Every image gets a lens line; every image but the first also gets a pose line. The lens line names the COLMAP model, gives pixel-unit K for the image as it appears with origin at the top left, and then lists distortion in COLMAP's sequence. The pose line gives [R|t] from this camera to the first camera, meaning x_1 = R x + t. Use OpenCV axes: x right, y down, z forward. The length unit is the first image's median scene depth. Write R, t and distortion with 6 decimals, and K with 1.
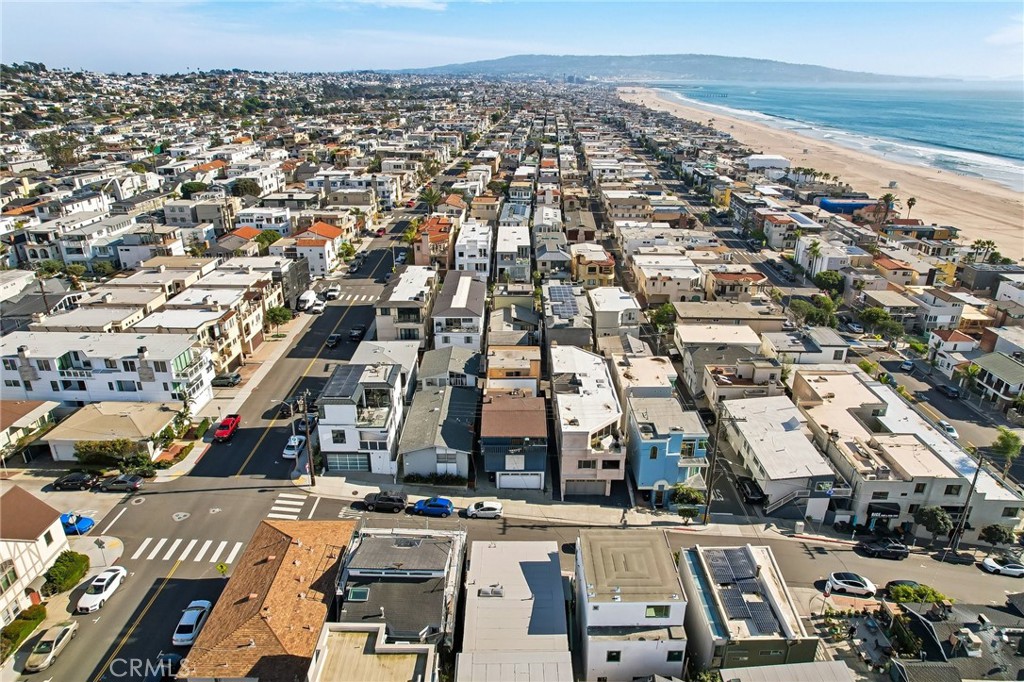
lens RADIAL K [[655.8, 0, 520.4], [0, 655.8, 342.0], [0, 0, 1]] dist [-0.064570, 0.051069]
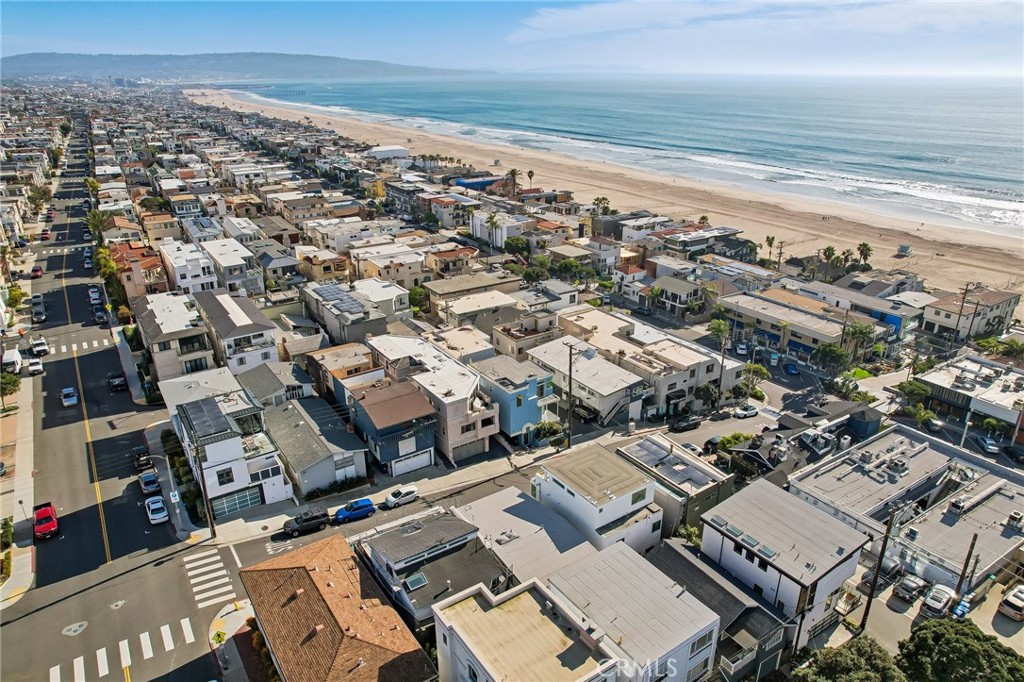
lens RADIAL K [[660.8, 0, 514.5], [0, 660.8, 339.5], [0, 0, 1]] dist [-0.065840, 0.051788]
pose [[0.830836, -0.219637, 0.511343, -0.260593], [0.220990, 0.973485, 0.059075, -0.002713], [-0.510760, 0.063919, 0.857344, 0.008972]]
